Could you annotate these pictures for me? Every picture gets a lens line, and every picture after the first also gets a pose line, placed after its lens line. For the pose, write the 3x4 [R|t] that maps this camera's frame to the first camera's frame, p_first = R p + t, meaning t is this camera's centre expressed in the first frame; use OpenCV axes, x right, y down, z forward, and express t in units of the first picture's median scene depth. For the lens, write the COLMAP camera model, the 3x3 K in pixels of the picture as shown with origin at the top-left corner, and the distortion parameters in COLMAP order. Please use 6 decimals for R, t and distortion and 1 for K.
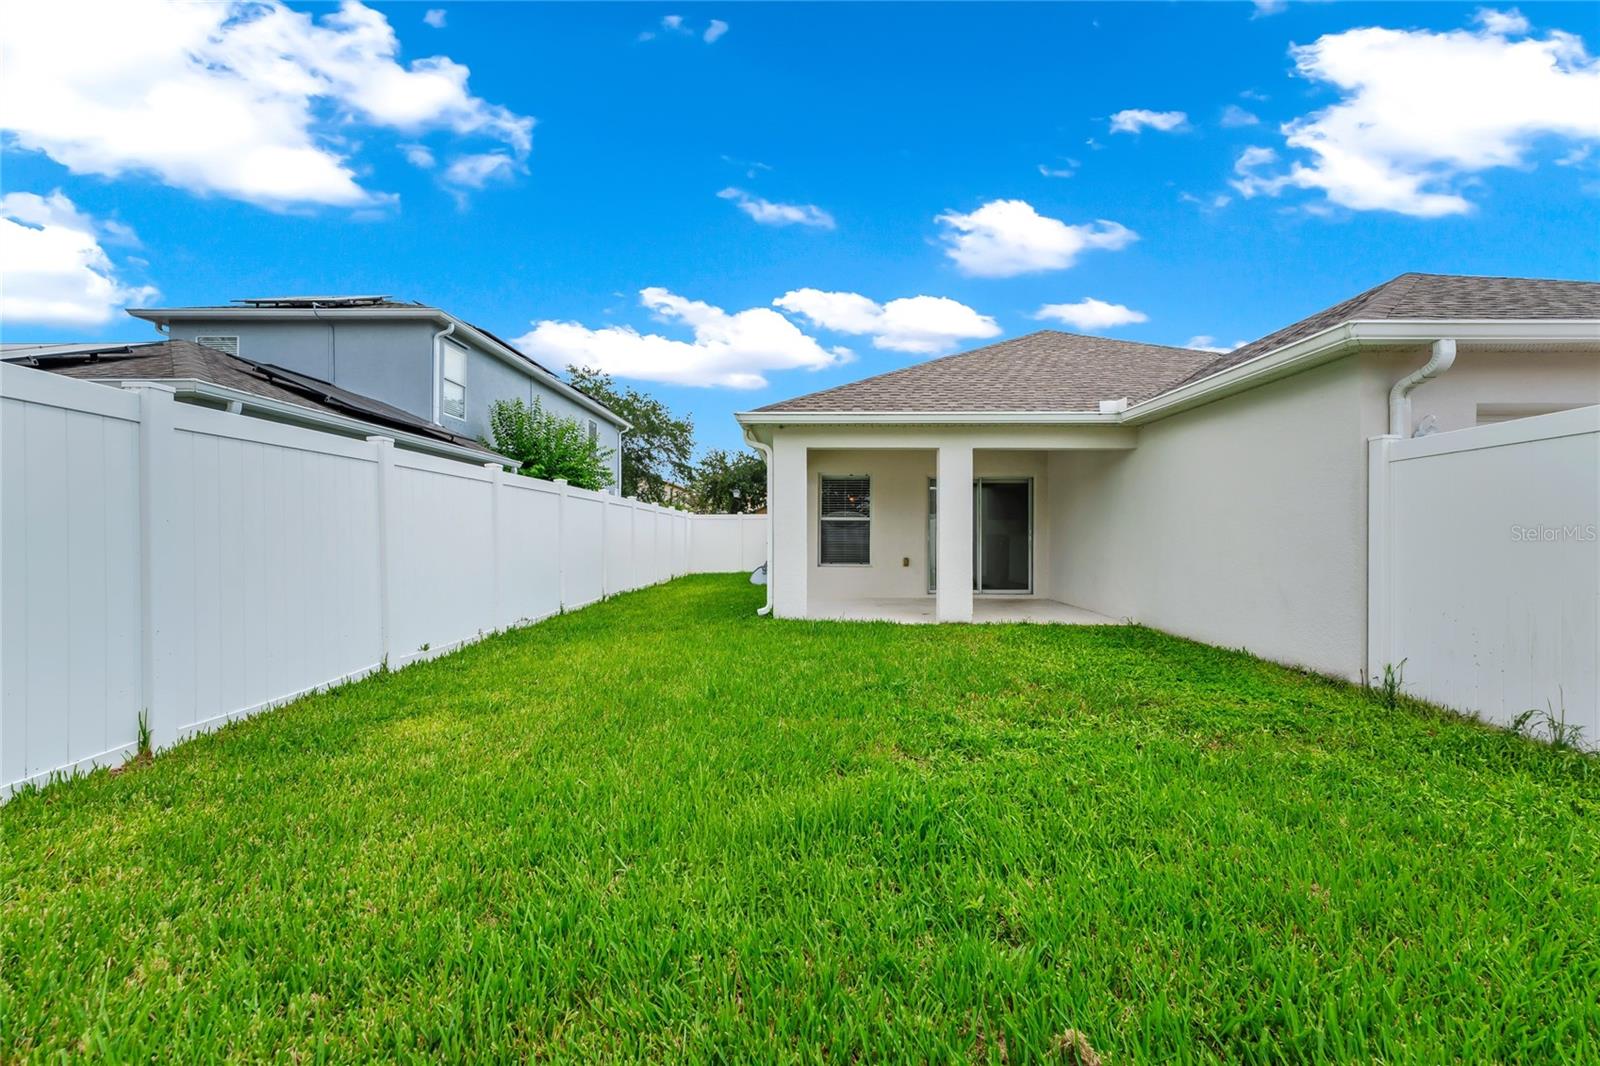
lens RADIAL K [[635.8, 0, 806.4], [0, 635.8, 534.4], [0, 0, 1]] dist [-0.002529, -0.000193]
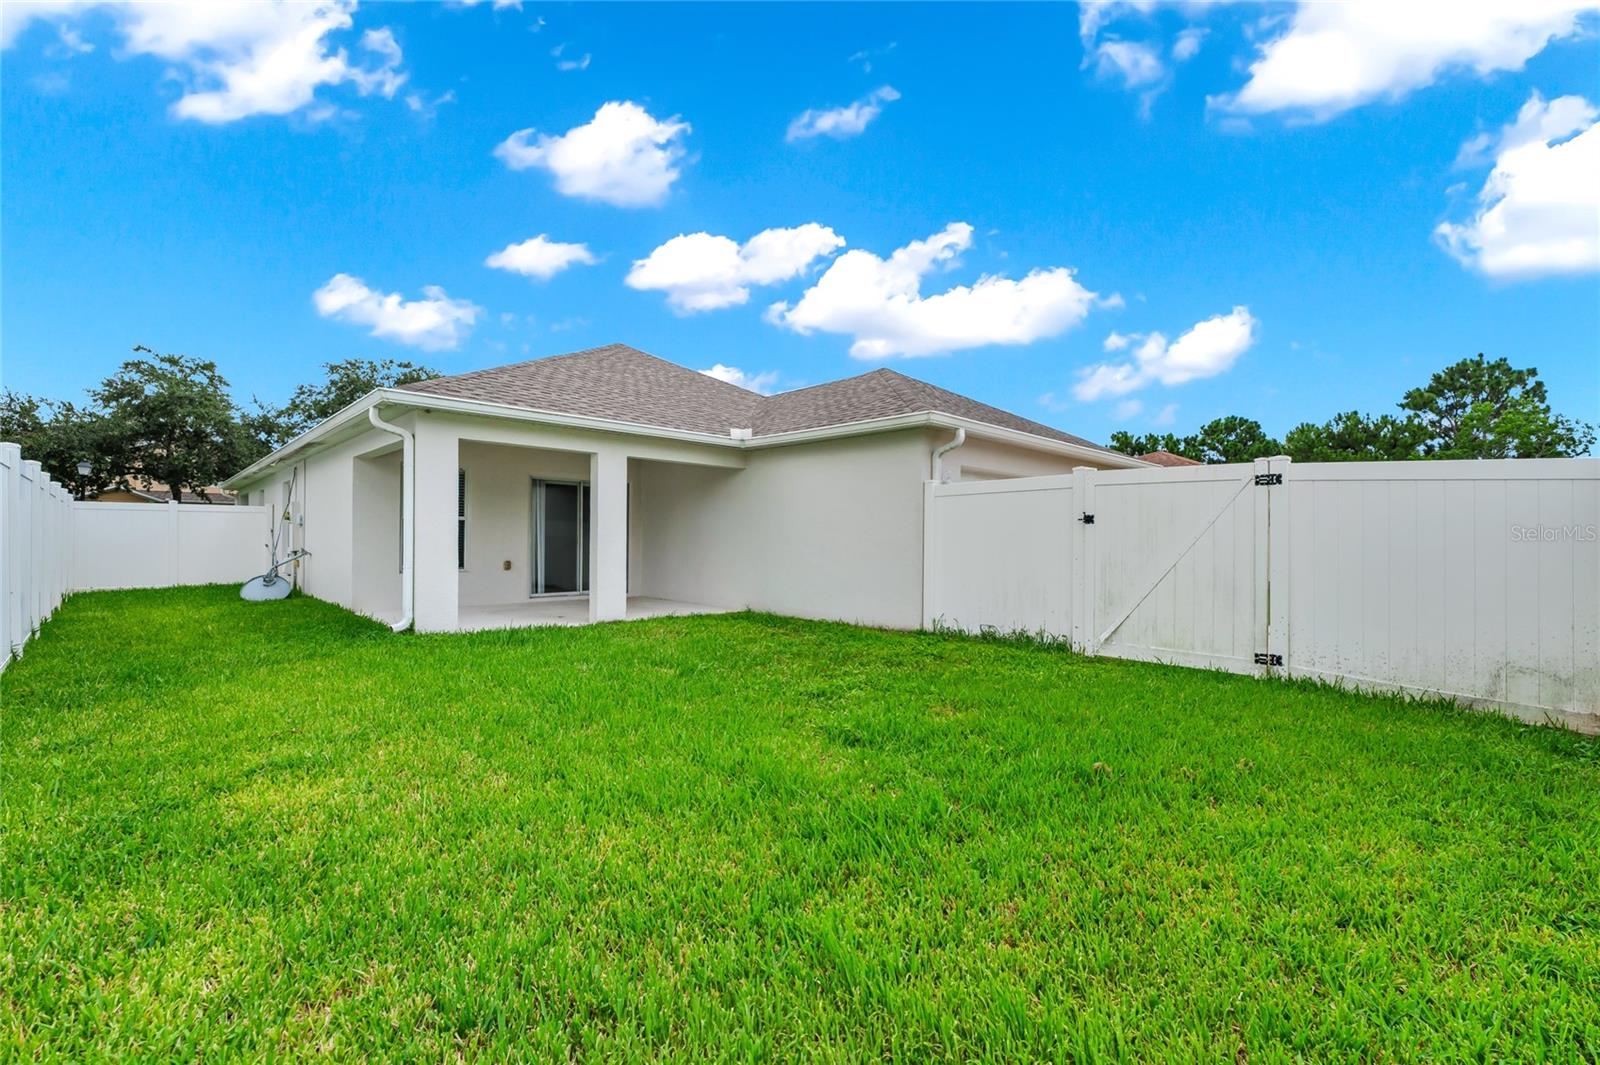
lens RADIAL K [[657.6, 0, 800.0], [0, 657.6, 532.5], [0, 0, 1]] dist [0.000556, -0.000072]
pose [[0.708828, 0.010857, 0.705297, -0.317986], [-0.007649, 0.999941, -0.007706, -0.001285], [-0.705339, 0.000067, 0.708870, 0.012361]]
